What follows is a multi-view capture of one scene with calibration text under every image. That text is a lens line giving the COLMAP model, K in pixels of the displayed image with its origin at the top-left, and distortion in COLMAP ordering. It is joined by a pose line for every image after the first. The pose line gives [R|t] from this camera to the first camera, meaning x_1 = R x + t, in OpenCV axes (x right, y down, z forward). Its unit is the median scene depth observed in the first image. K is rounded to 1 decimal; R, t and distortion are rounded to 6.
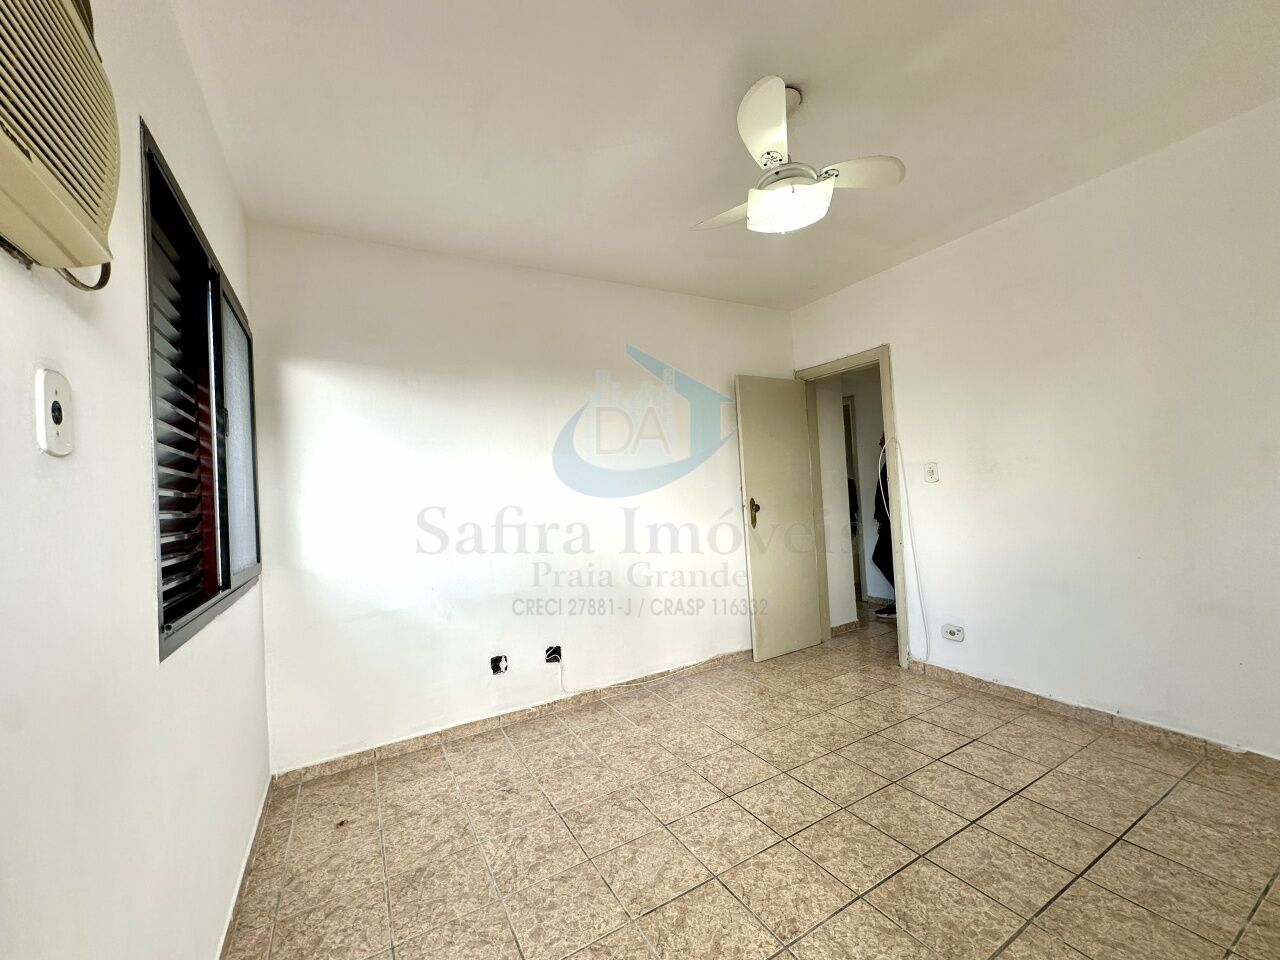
lens RADIAL K [[512.5, 0, 639.6], [0, 512.5, 481.0], [0, 0, 1]] dist [-0.001157, 0.000370]
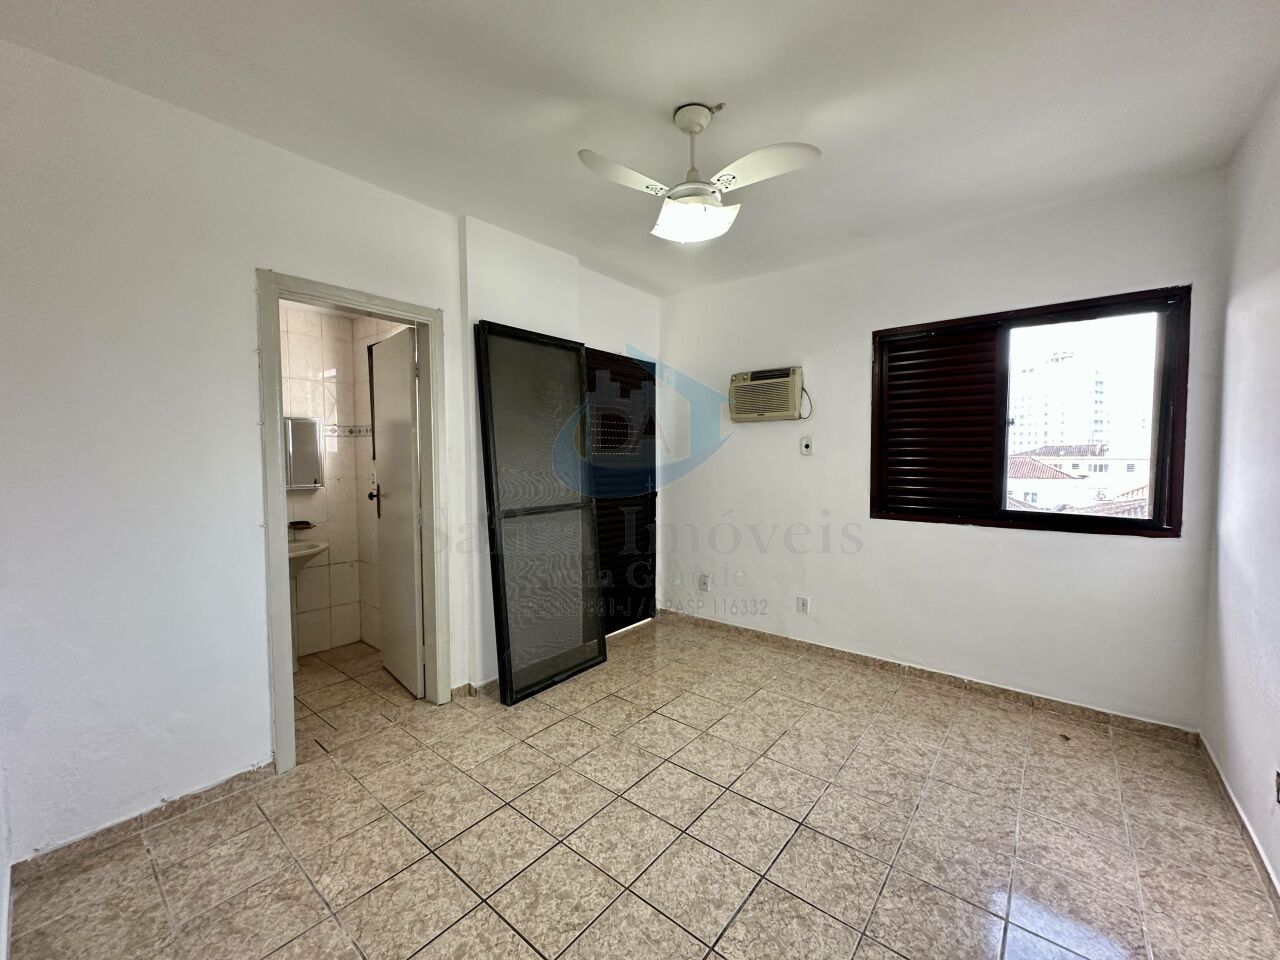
lens RADIAL K [[512.5, 0, 641.7], [0, 512.5, 479.7], [0, 0, 1]] dist [-0.001157, 0.000370]
pose [[-0.932253, 0.075295, -0.353886, 0.808811], [0.063357, 0.996966, 0.045216, -0.054523], [0.356217, 0.019731, -0.934195, 1.972292]]
